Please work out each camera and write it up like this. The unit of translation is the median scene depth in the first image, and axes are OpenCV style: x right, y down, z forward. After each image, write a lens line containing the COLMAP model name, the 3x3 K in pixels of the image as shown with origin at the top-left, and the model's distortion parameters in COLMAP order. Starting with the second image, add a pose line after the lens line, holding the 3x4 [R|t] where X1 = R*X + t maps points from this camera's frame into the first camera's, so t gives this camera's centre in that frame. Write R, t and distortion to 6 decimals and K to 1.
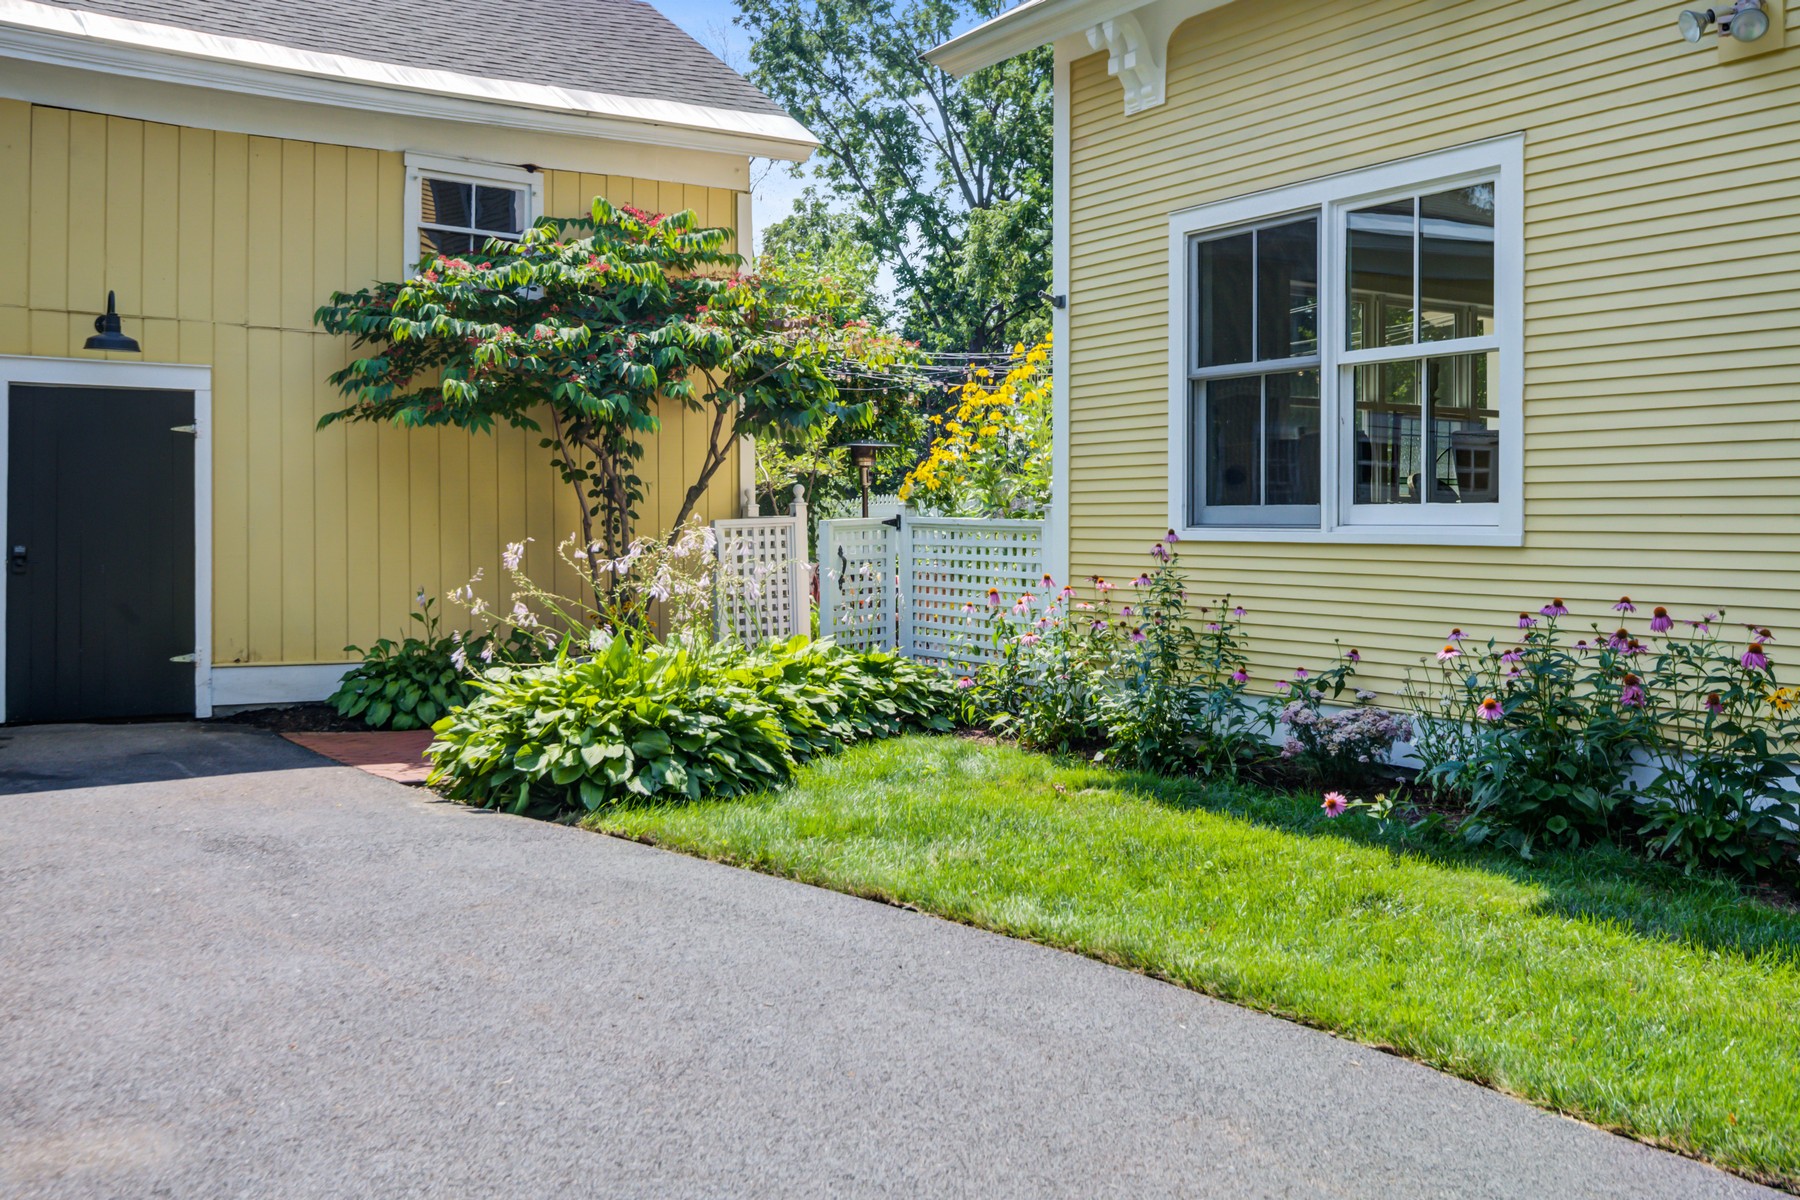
lens RADIAL K [[1572.1, 0, 898.8], [0, 1572.1, 538.6], [0, 0, 1]] dist [0.008570, -0.000667]
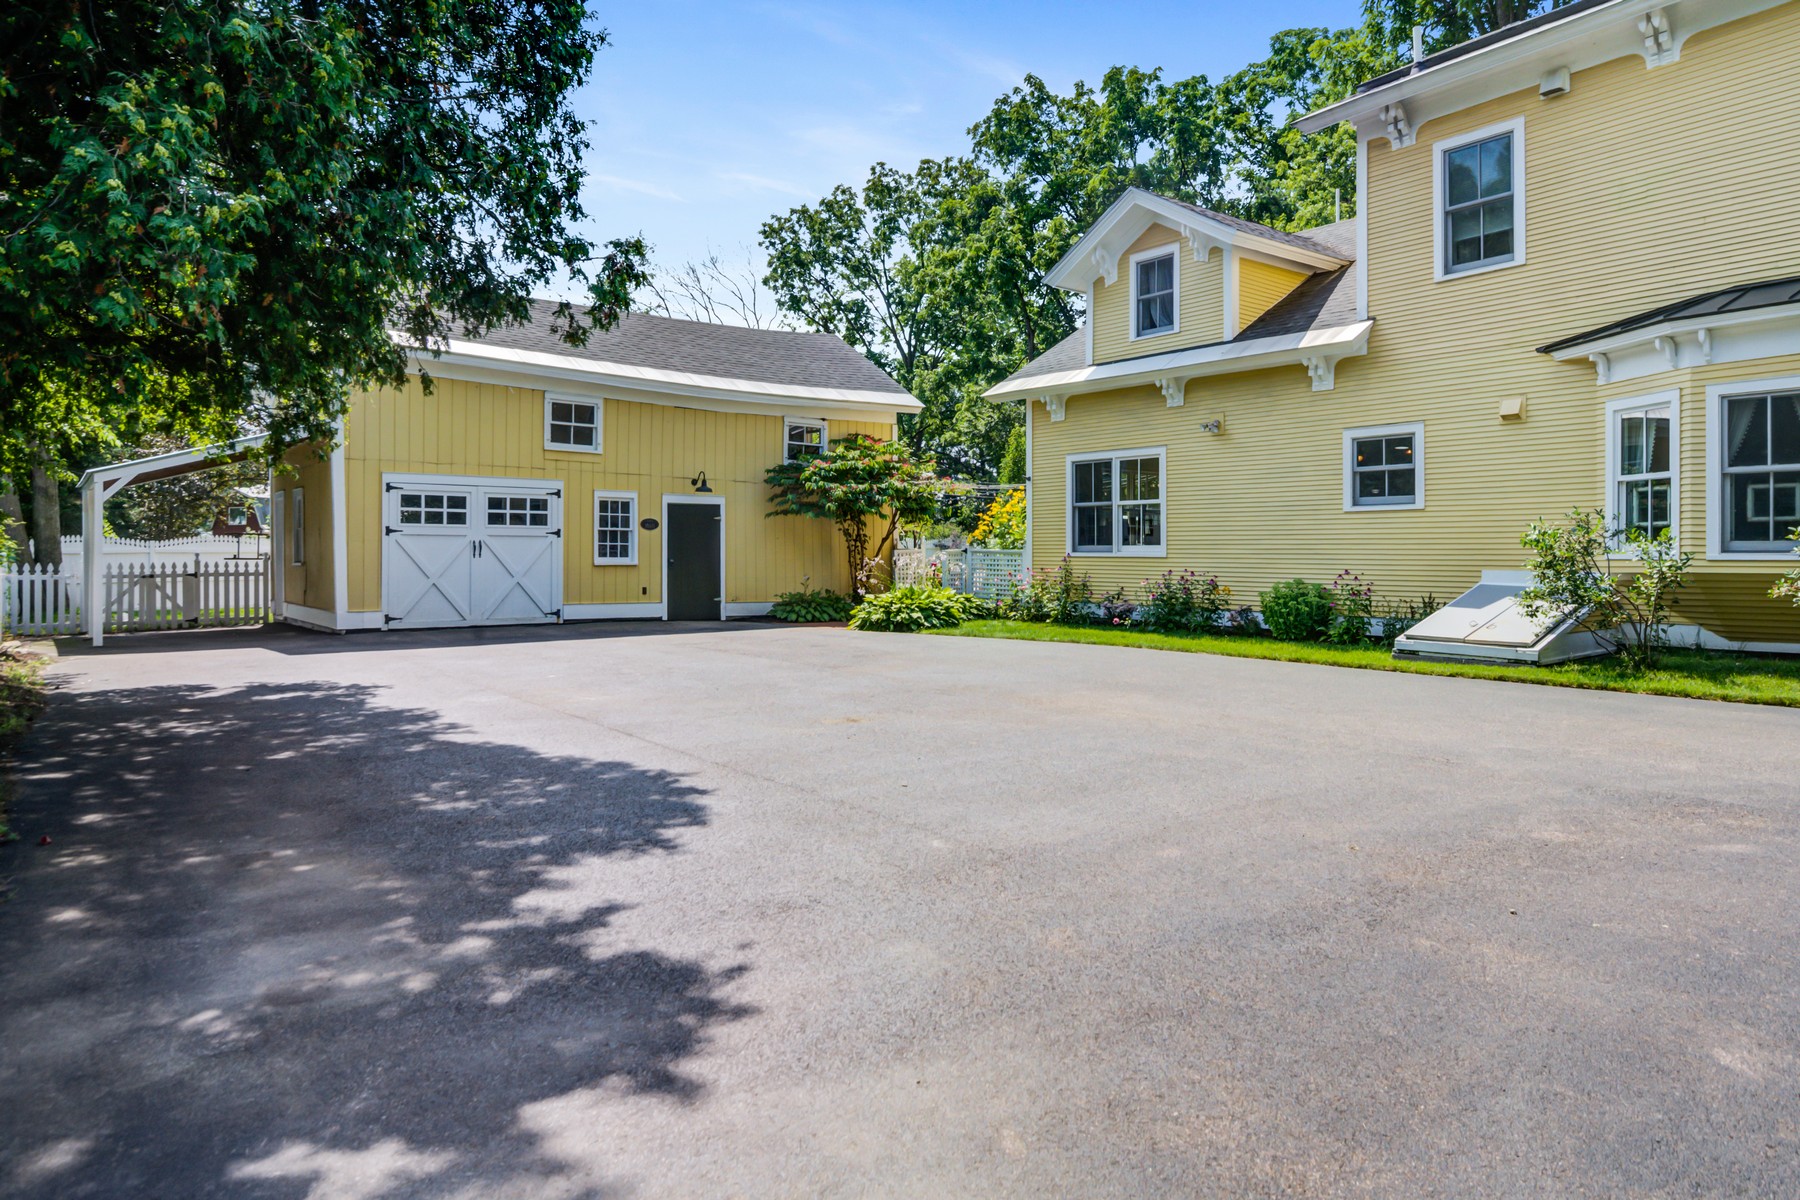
lens RADIAL K [[1106.9, 0, 902.2], [0, 1106.9, 541.6], [0, 0, 1]] dist [0.004503, 0.001091]
pose [[0.997424, -0.000195, 0.071734, -0.270049], [0.001616, 0.999804, -0.019750, 0.012525], [-0.071716, 0.019815, 0.997228, -1.023773]]
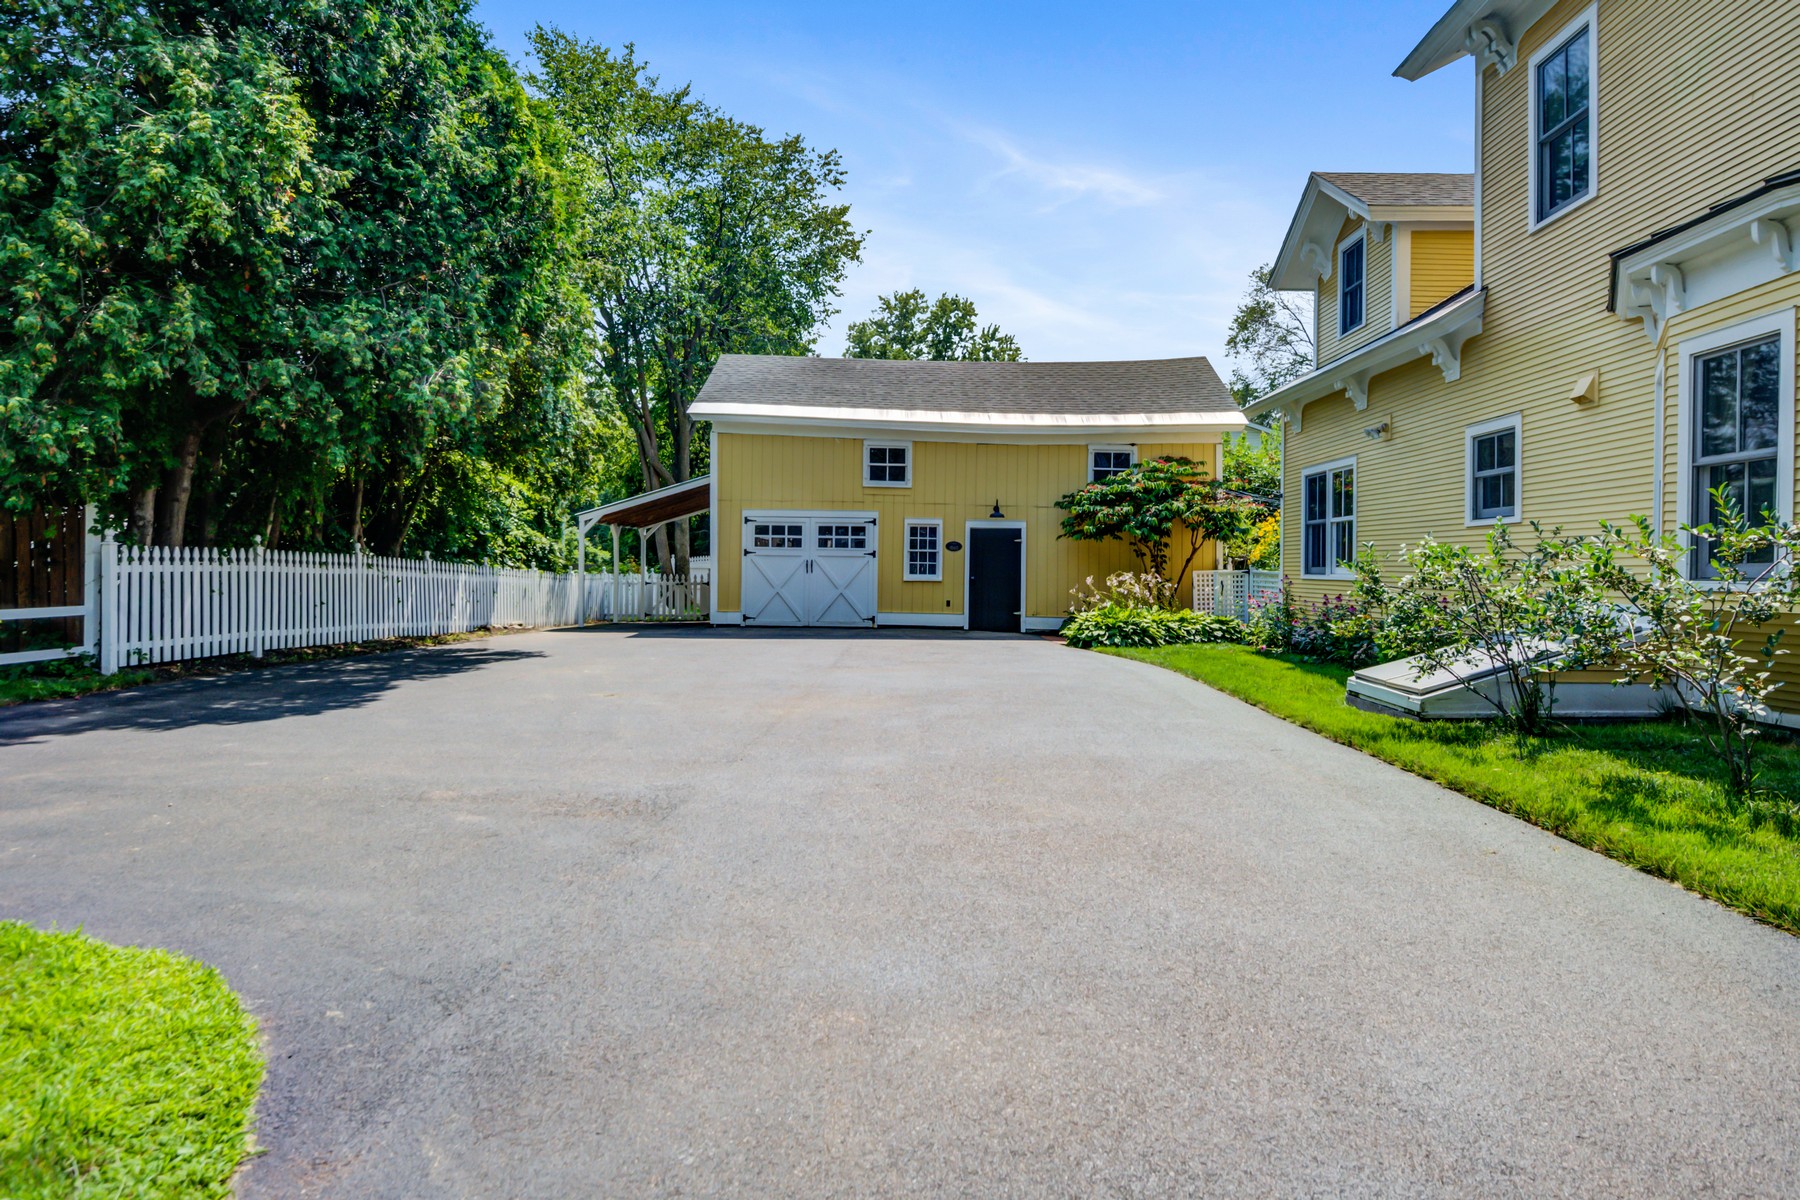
lens RADIAL K [[1066.4, 0, 901.9], [0, 1066.4, 561.3], [0, 0, 1]] dist [-0.004233, -0.001875]
pose [[0.820557, 0.003371, -0.571555, 0.586370], [-0.015194, 0.999758, -0.015916, 0.009806], [0.571363, 0.021745, 0.820409, -0.901004]]
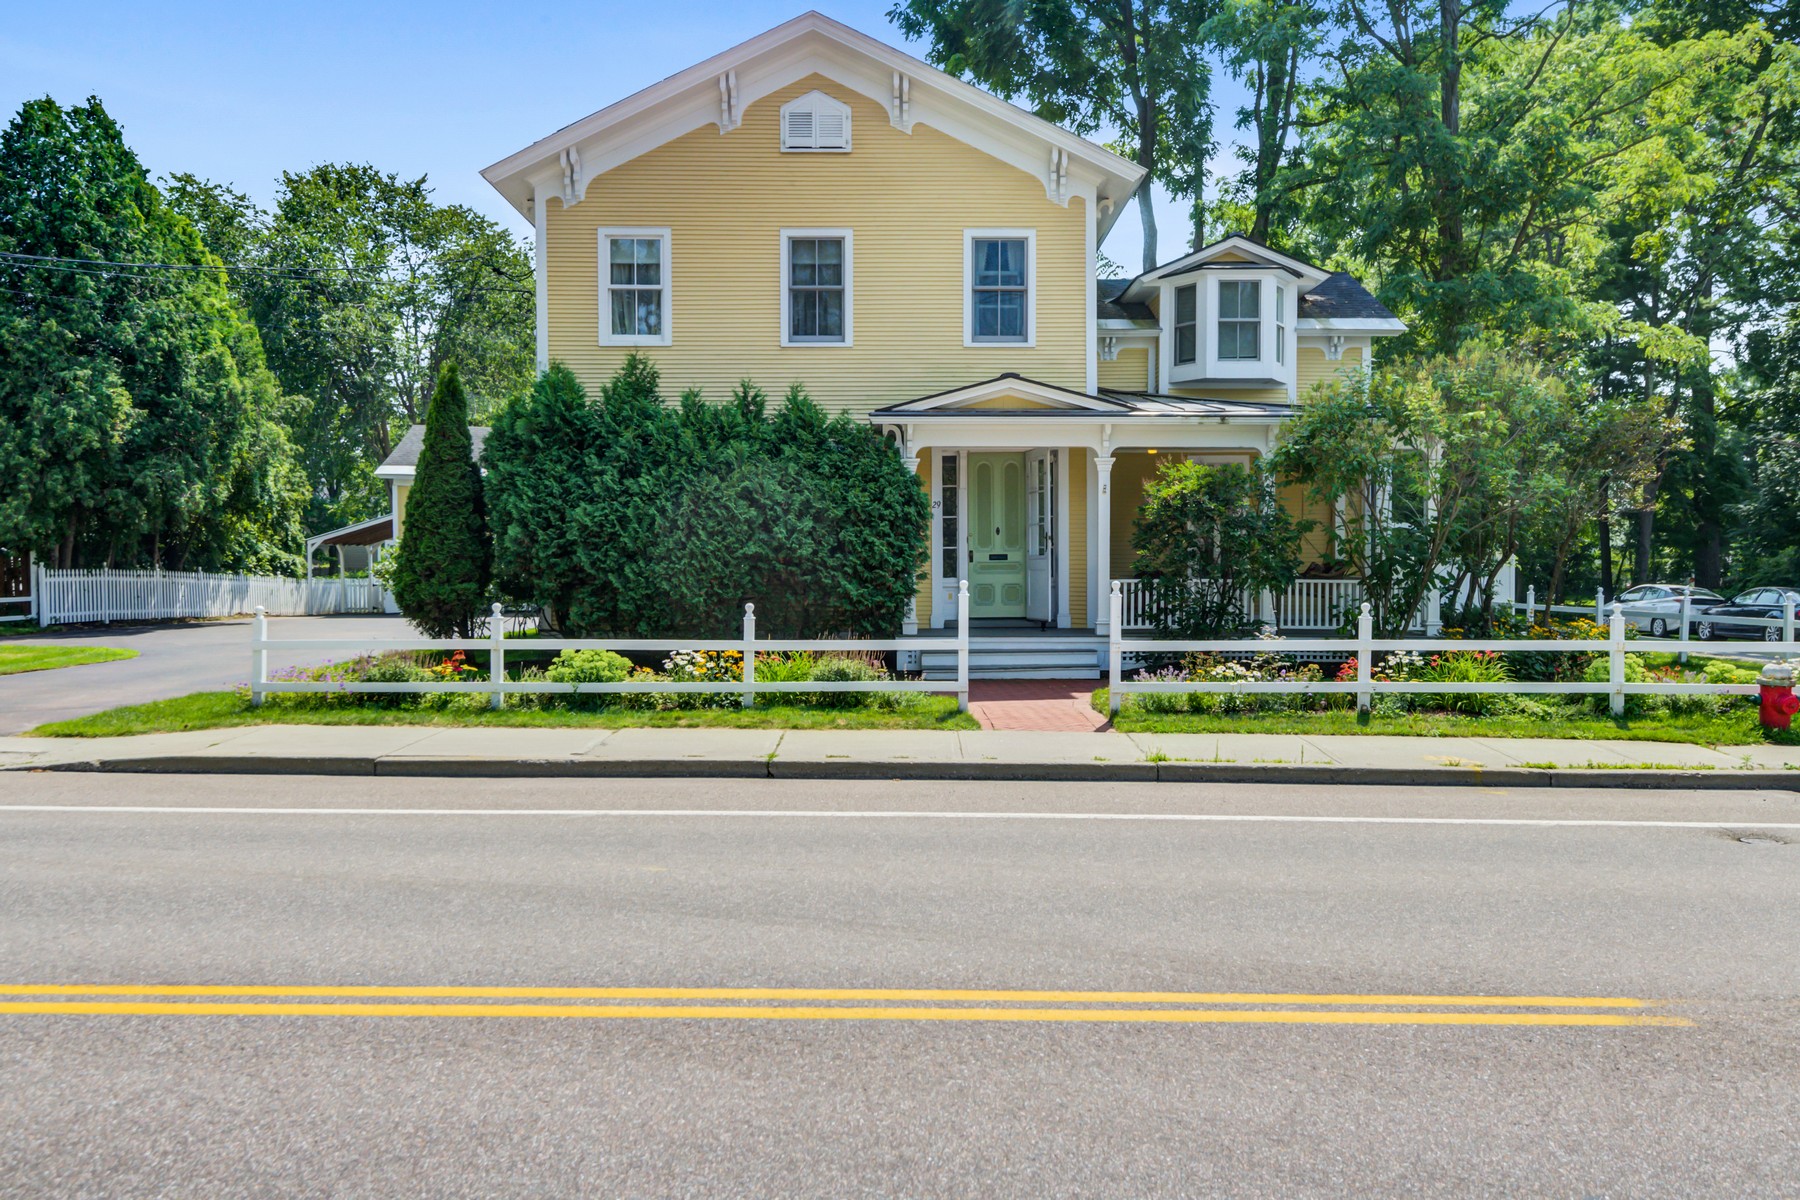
lens RADIAL K [[1363.6, 0, 900.0], [0, 1363.6, 600.0], [0, 0, 1]] dist [0.008943, 0.004843]
pose [[0.831352, 0.012701, -0.555600, 2.461753], [-0.004601, 0.999862, 0.015973, 0.000409], [0.555726, -0.010723, 0.831296, -1.876044]]
